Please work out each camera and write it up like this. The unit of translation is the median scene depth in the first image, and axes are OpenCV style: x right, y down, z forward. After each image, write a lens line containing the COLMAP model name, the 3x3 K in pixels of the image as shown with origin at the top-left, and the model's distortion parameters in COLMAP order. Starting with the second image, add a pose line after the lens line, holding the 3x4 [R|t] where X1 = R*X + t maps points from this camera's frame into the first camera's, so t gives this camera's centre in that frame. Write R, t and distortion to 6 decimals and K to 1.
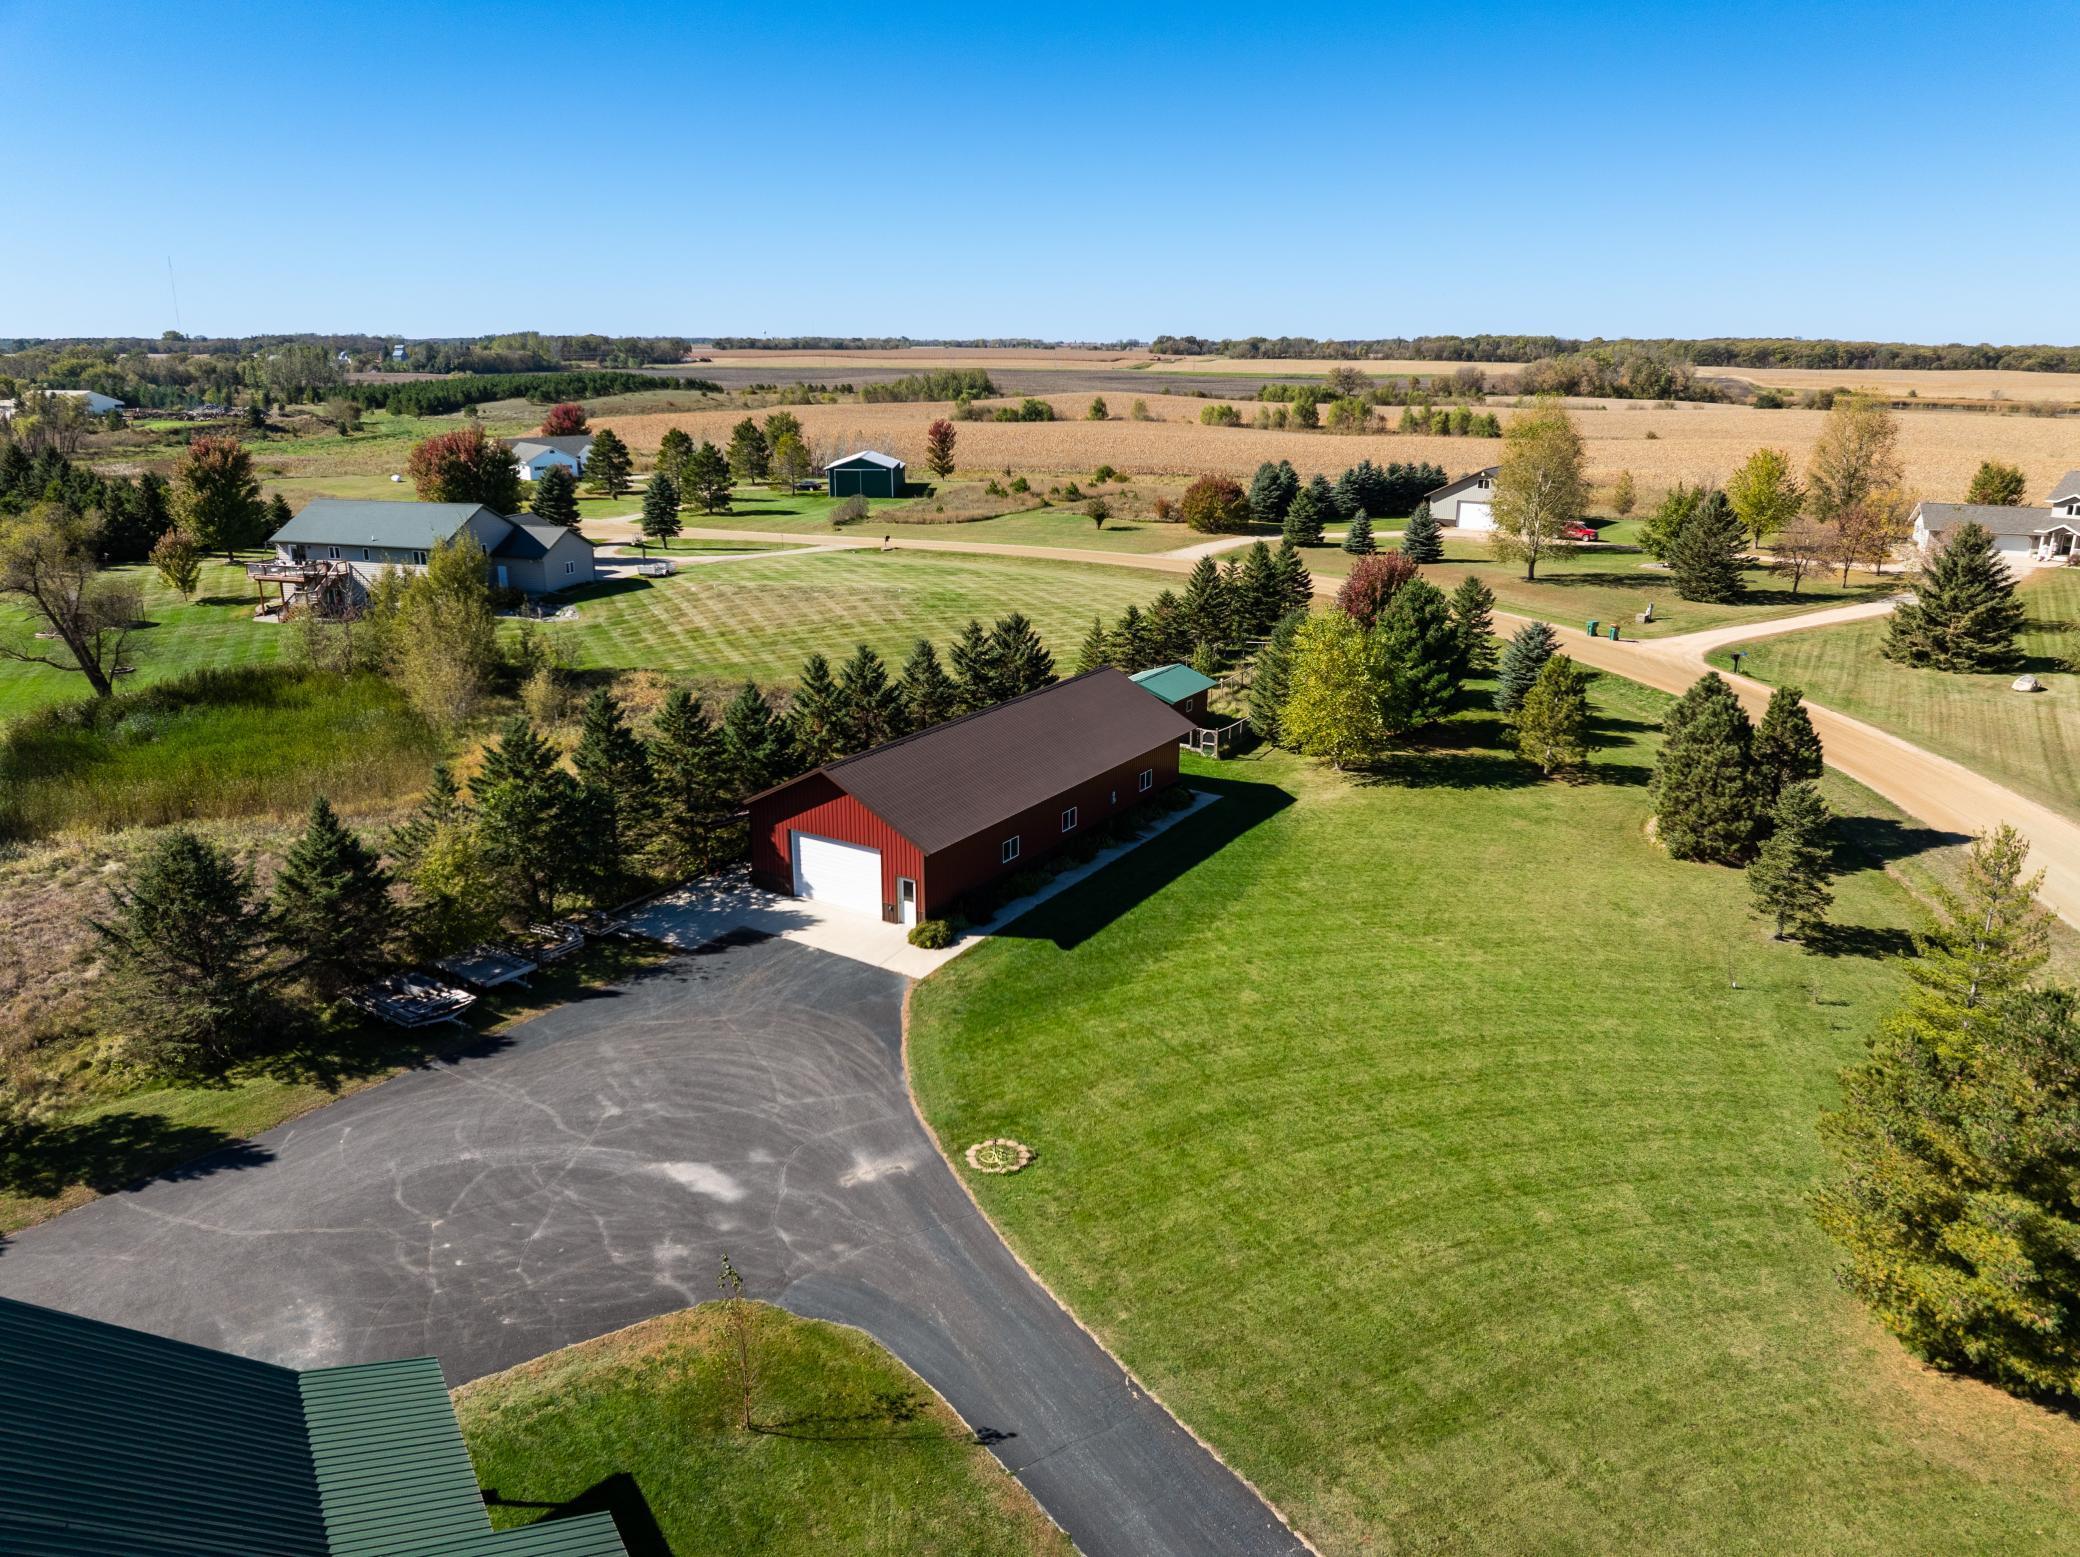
lens RADIAL K [[1445.0, 0, 1045.5], [0, 1445.0, 775.8], [0, 0, 1]] dist [-0.035619, -0.001706]
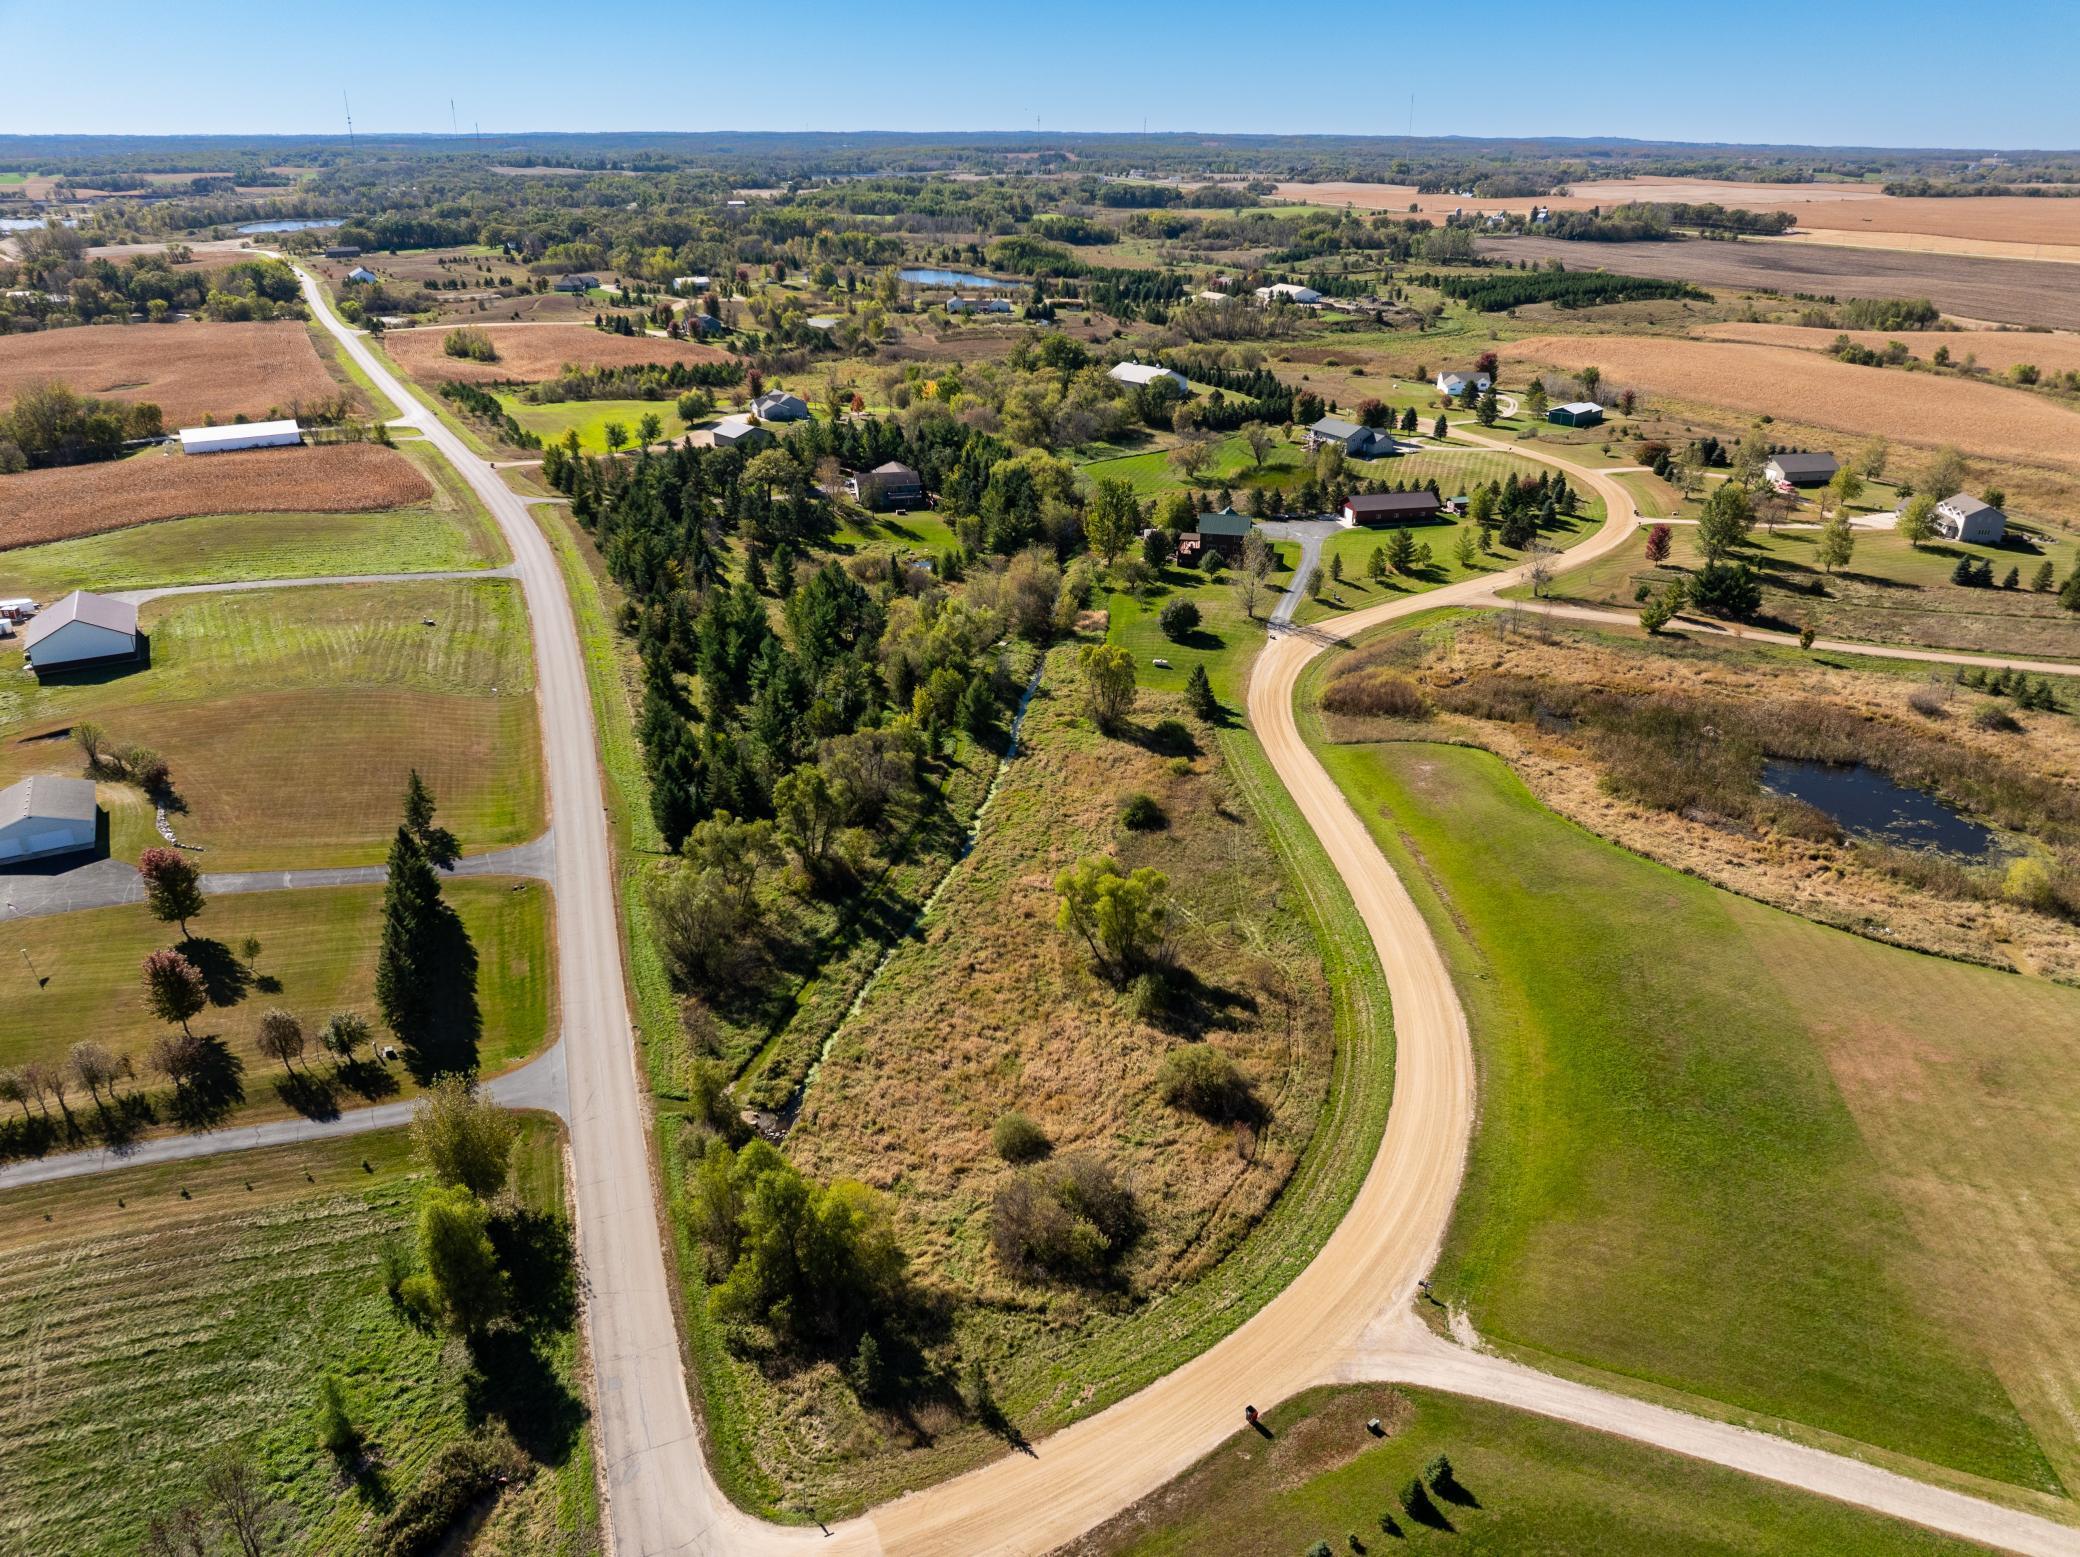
lens RADIAL K [[1445.0, 0, 1045.5], [0, 1445.0, 775.8], [0, 0, 1]] dist [-0.035619, -0.001706]
pose [[0.720314, 0.283193, -0.633206, 1.342423], [-0.198376, 0.958839, 0.203162, 0.062378], [0.664676, -0.020727, 0.746844, -1.912610]]
